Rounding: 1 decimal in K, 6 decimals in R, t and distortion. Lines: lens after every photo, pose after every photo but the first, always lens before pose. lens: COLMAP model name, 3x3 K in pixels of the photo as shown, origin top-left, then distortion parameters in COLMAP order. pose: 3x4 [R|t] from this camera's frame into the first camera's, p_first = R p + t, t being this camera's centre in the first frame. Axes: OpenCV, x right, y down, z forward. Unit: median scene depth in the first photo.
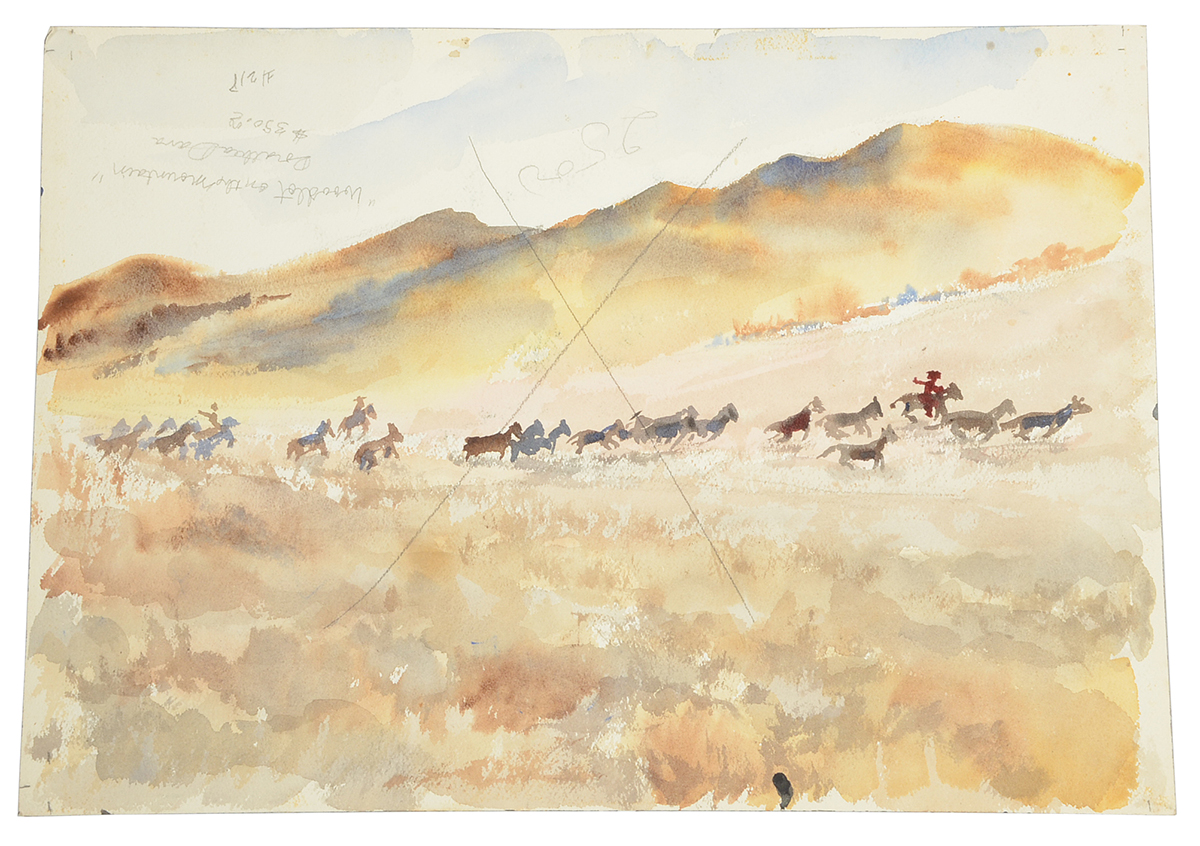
lens RADIAL K [[2277.7, 0, 601.0], [0, 2277.7, 421.9], [0, 0, 1]] dist [0.082164, 0.000000]
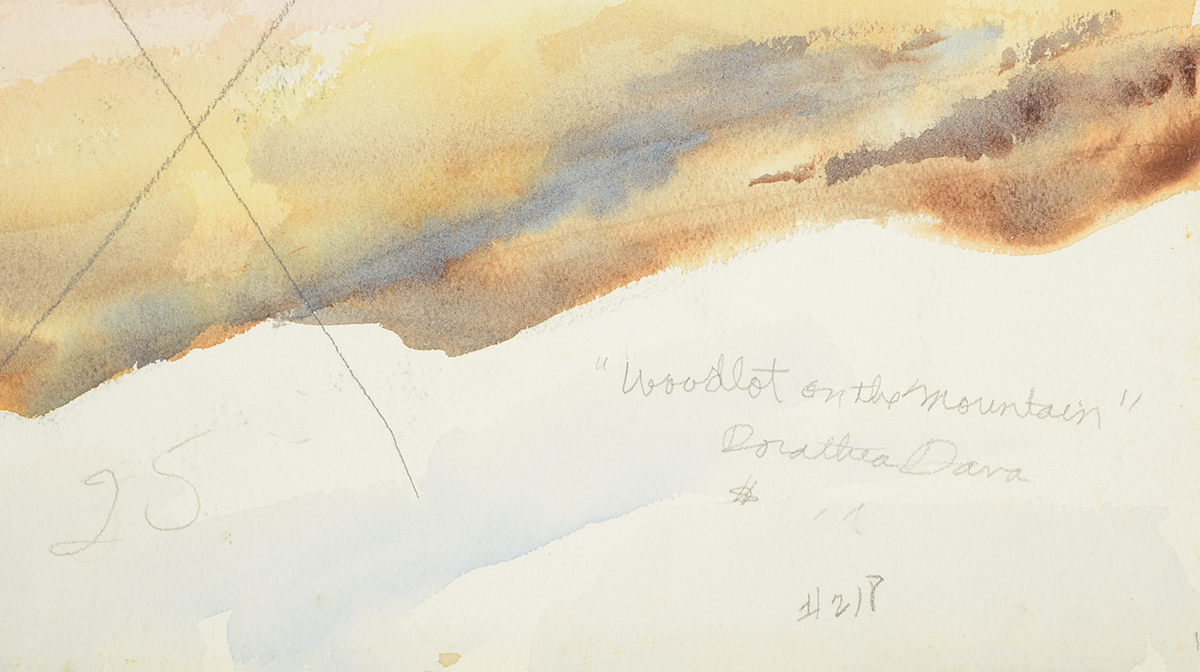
lens RADIAL K [[5530.4, 0, 600.5], [0, 5530.4, 335.9], [0, 0, 1]] dist [1.649341, 0.000000]
pose [[-0.995572, 0.025217, -0.090554, 0.015330], [-0.018224, -0.996846, -0.077241, 0.008836], [-0.092216, -0.075248, 0.992892, -0.272348]]
